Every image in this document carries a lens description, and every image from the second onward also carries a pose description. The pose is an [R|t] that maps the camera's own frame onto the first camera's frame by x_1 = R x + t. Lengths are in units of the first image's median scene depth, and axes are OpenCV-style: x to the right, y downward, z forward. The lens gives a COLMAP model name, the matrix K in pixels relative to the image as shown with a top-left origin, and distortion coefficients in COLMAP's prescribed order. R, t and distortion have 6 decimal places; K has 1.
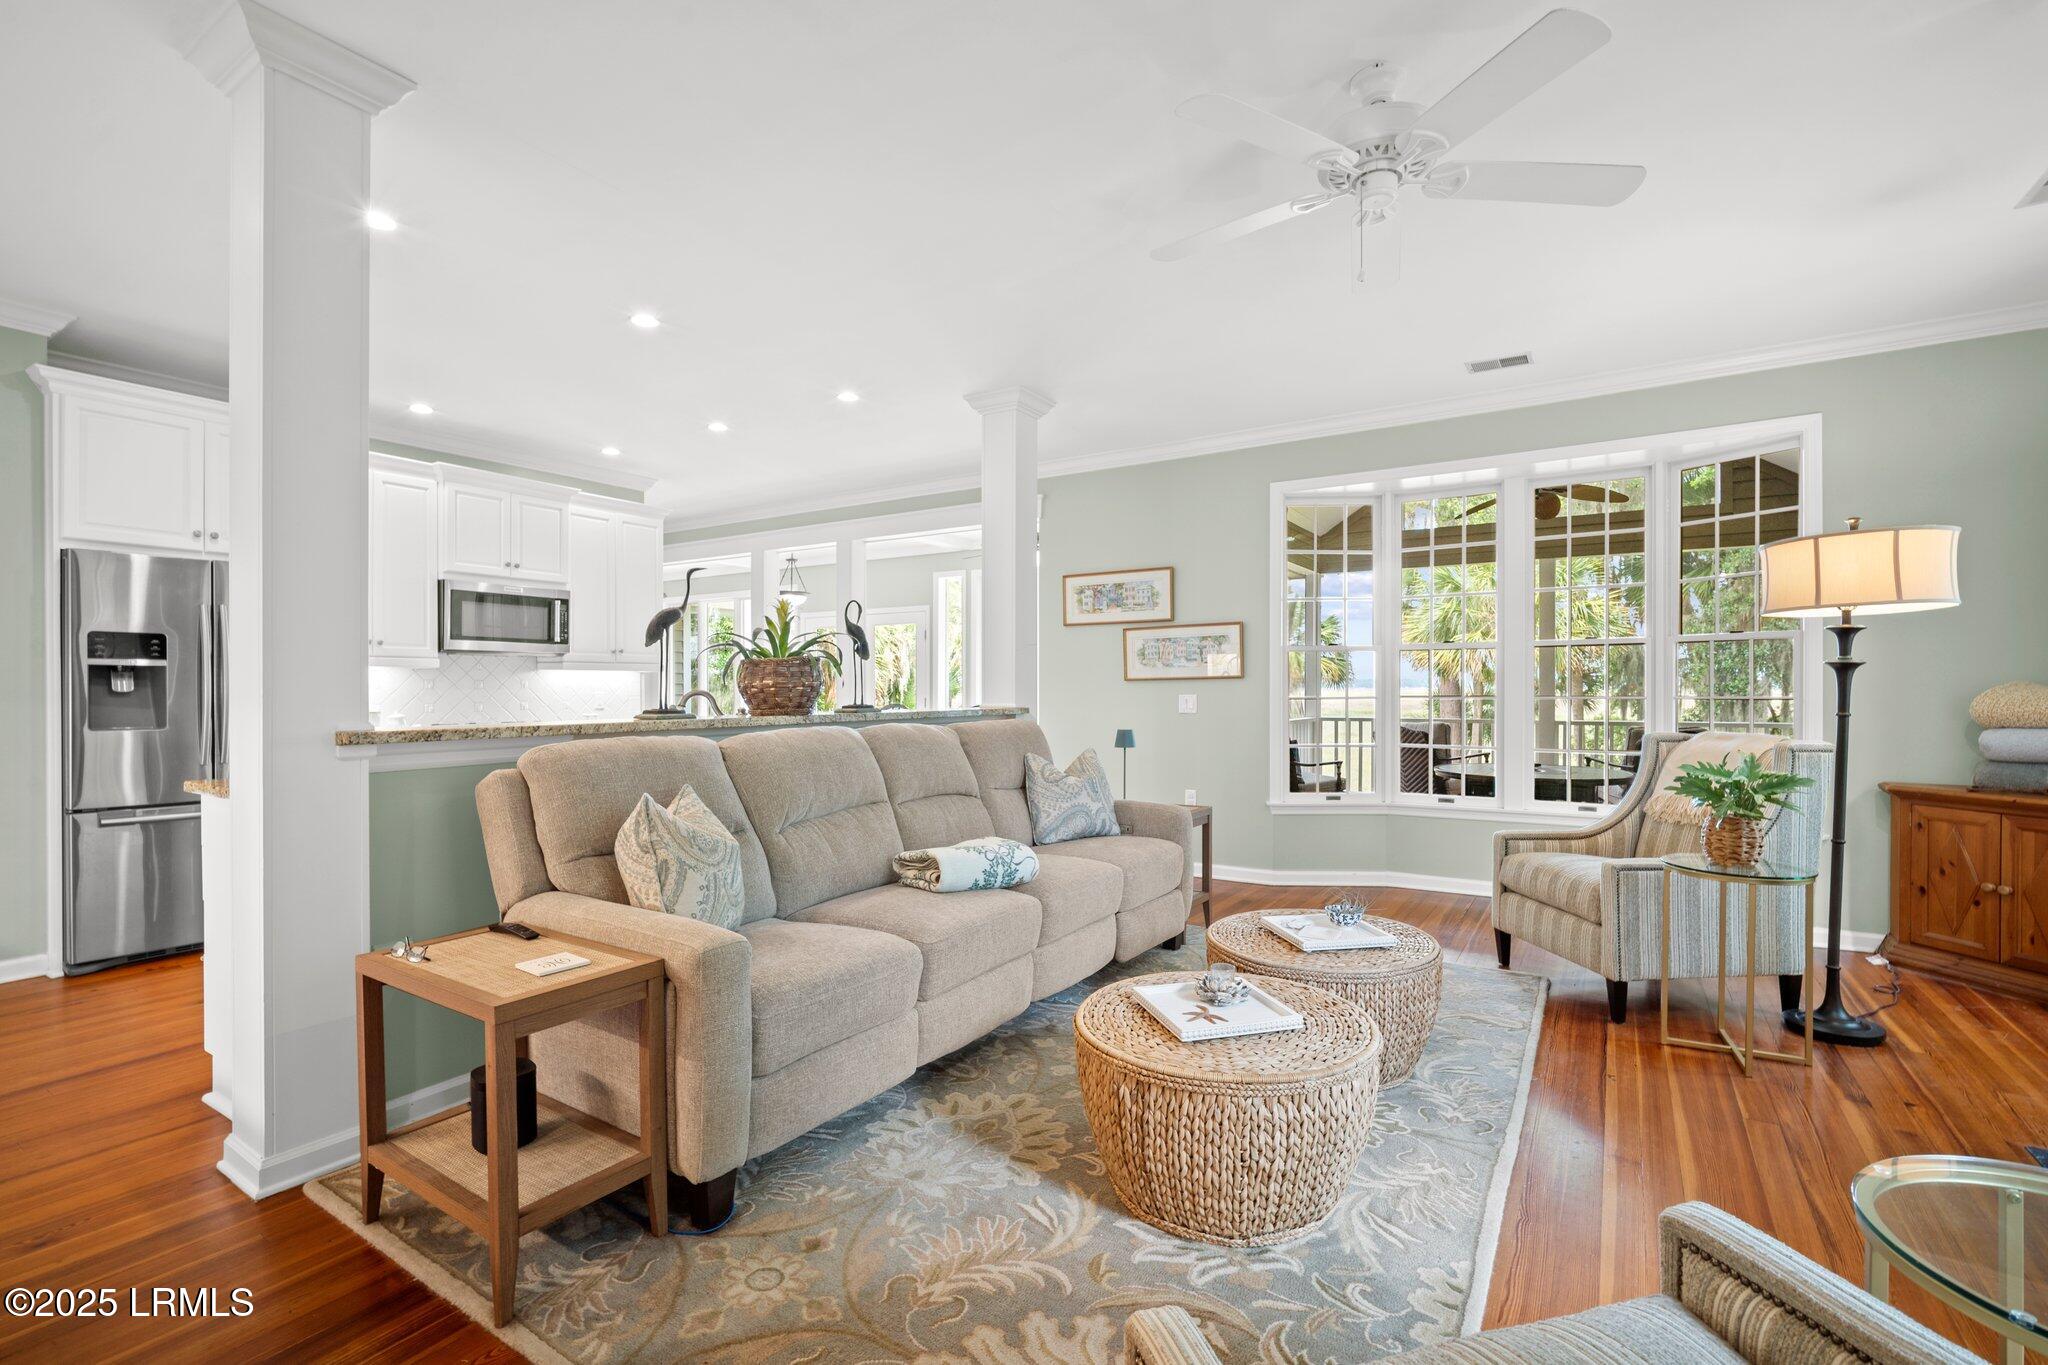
lens RADIAL K [[899.2, 0, 1015.8], [0, 899.2, 683.3], [0, 0, 1]] dist [-0.008265, 0.000525]
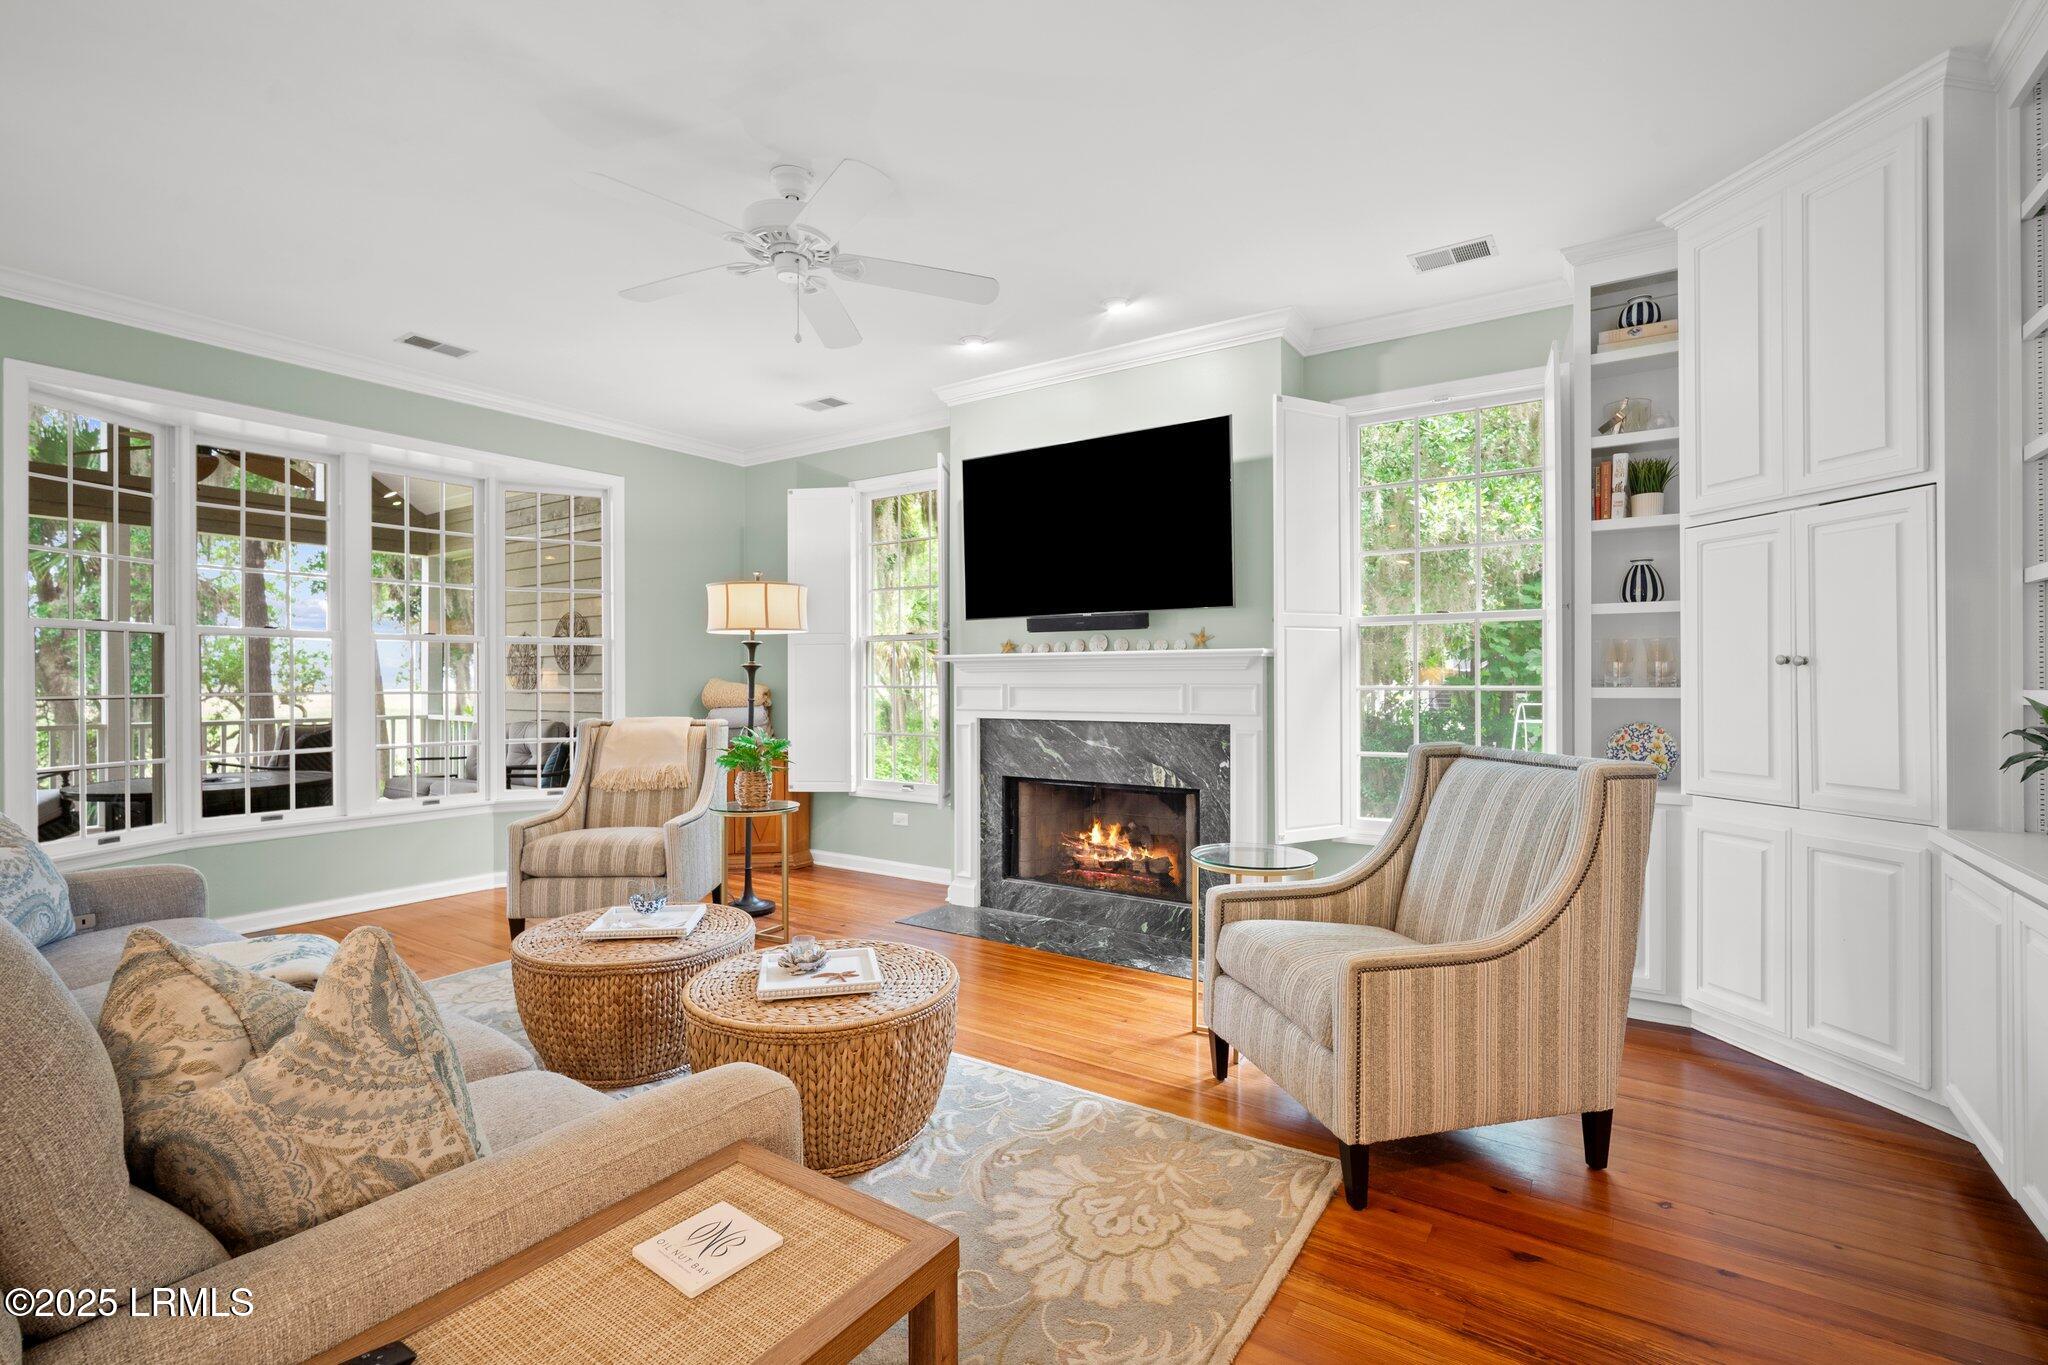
lens RADIAL K [[927.5, 0, 1026.8], [0, 927.5, 675.5], [0, 0, 1]] dist [-0.009588, 0.000762]
pose [[0.014840, 0.008385, 0.999855, -0.374361], [-0.002689, 0.999962, -0.008346, 0.002992], [-0.999886, -0.002564, 0.014862, 0.302558]]
